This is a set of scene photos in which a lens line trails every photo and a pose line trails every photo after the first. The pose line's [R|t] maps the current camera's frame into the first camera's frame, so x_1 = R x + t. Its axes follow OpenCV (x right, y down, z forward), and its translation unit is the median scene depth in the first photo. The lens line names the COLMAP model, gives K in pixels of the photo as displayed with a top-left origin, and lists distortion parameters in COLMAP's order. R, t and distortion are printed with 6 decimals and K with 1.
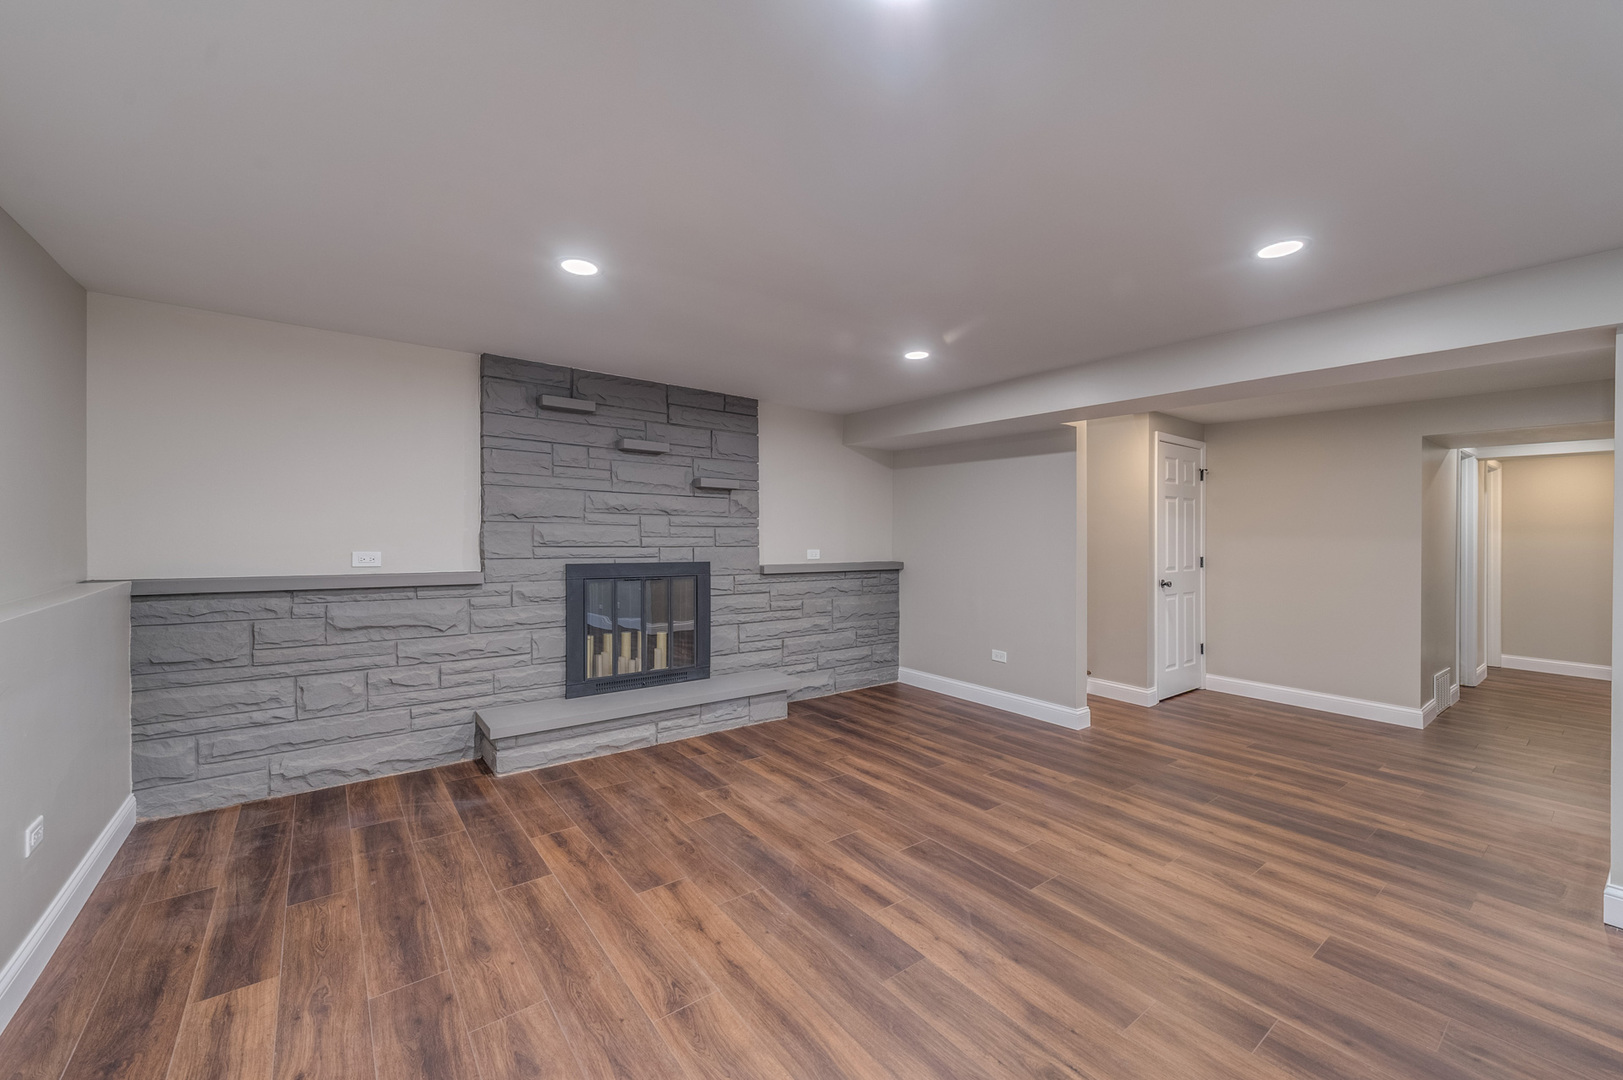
lens RADIAL K [[632.1, 0, 814.0], [0, 632.1, 532.8], [0, 0, 1]] dist [0.010912, -0.000982]
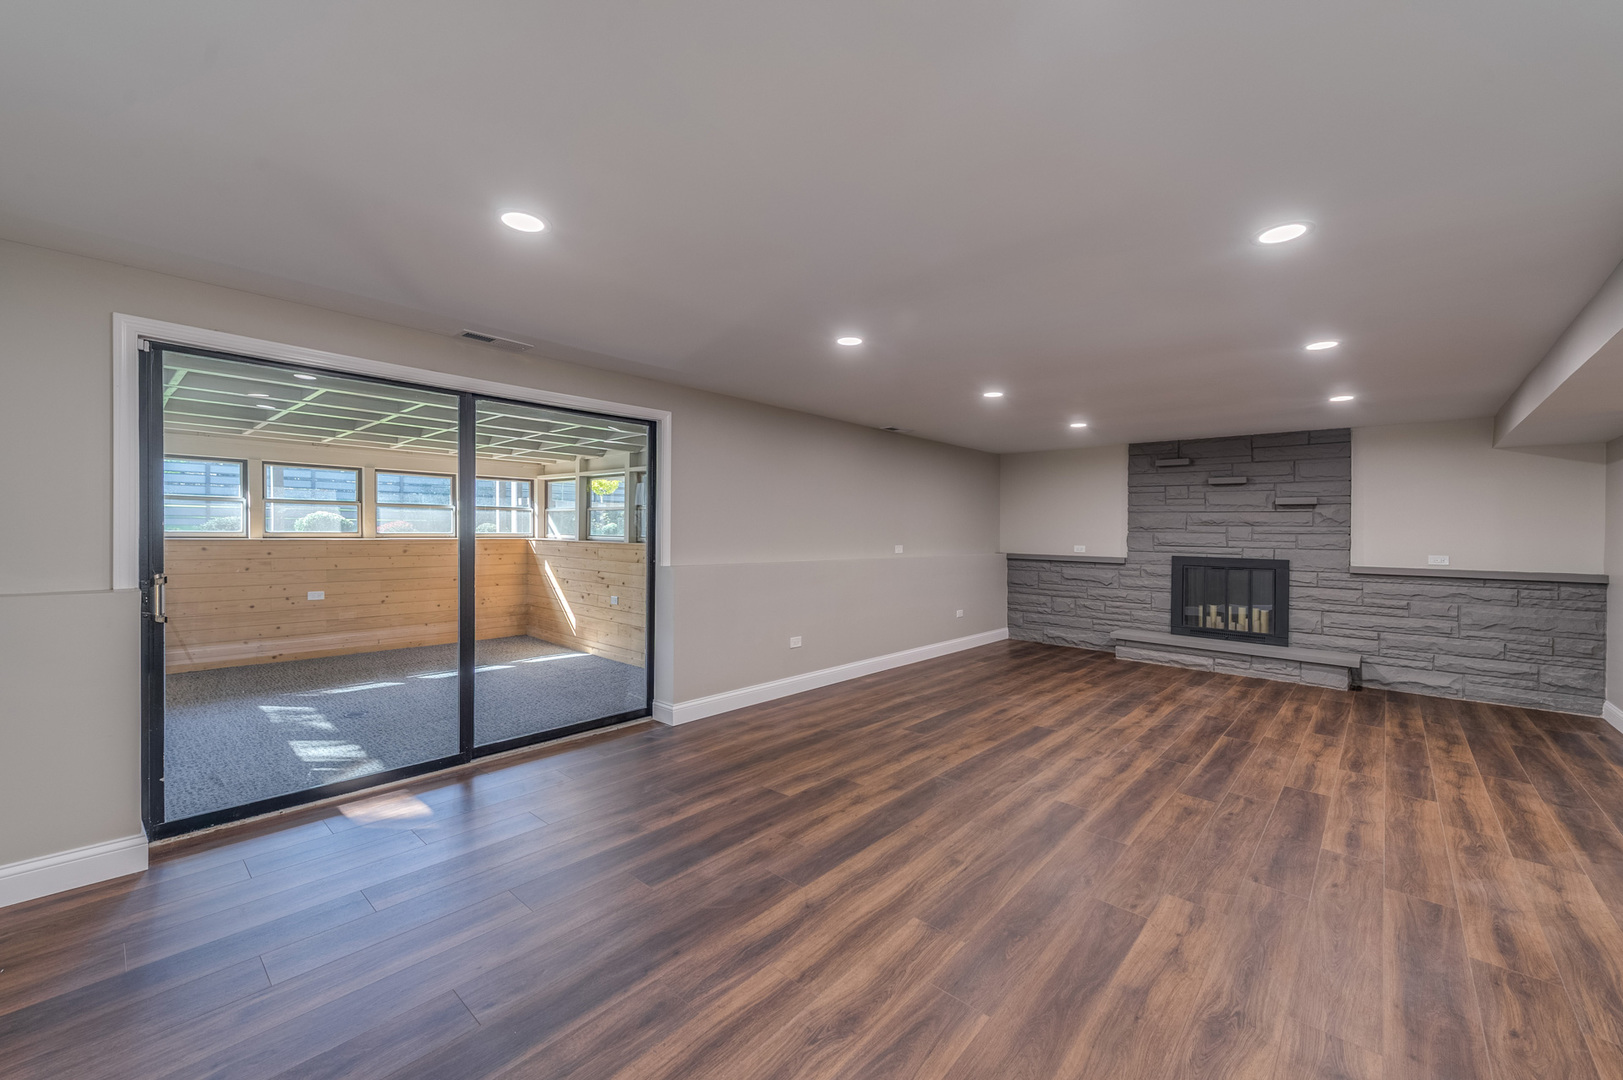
lens RADIAL K [[632.1, 0, 806.1], [0, 632.1, 535.7], [0, 0, 1]] dist [0.010912, -0.000982]
pose [[0.169070, -0.003952, -0.985596, 1.107845], [-0.013395, 0.999890, -0.006307, 0.018395], [0.985513, 0.014268, 0.168999, -0.263588]]
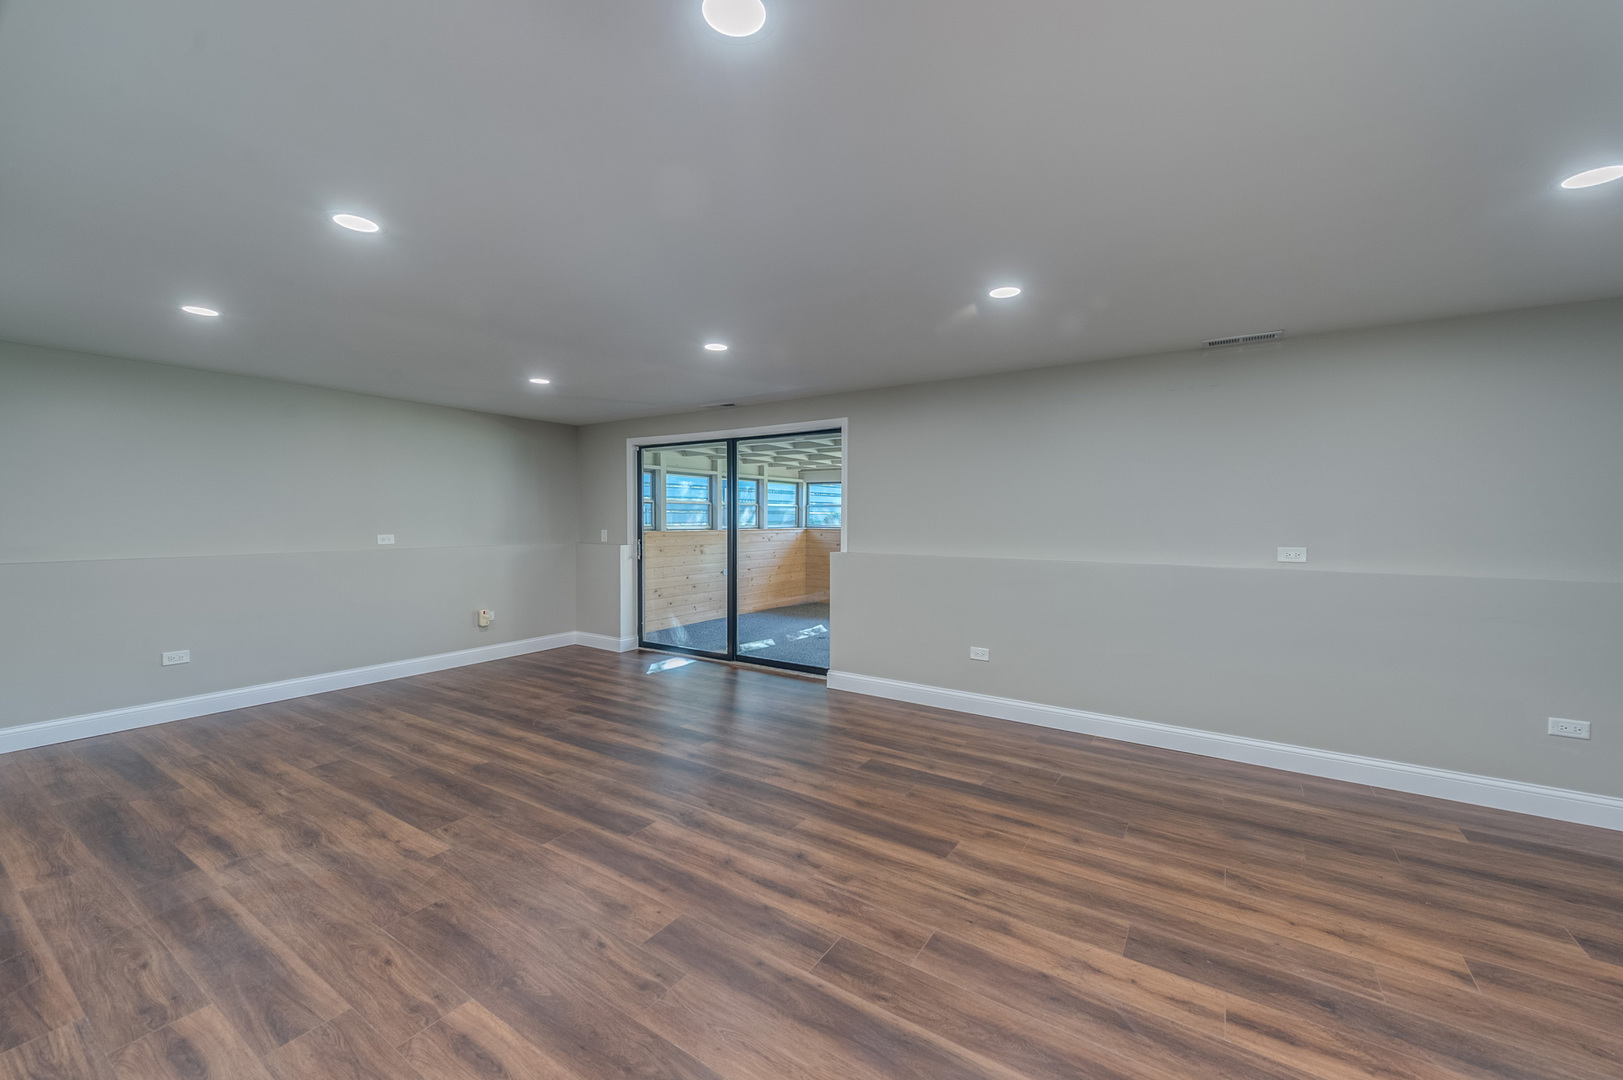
lens RADIAL K [[632.1, 0, 802.4], [0, 632.1, 531.5], [0, 0, 1]] dist [0.010912, -0.000982]
pose [[-0.946135, -0.014087, -0.323465, 0.472114], [-0.020875, 0.999629, 0.017524, 0.006534], [0.323098, 0.023333, -0.946078, 0.857701]]
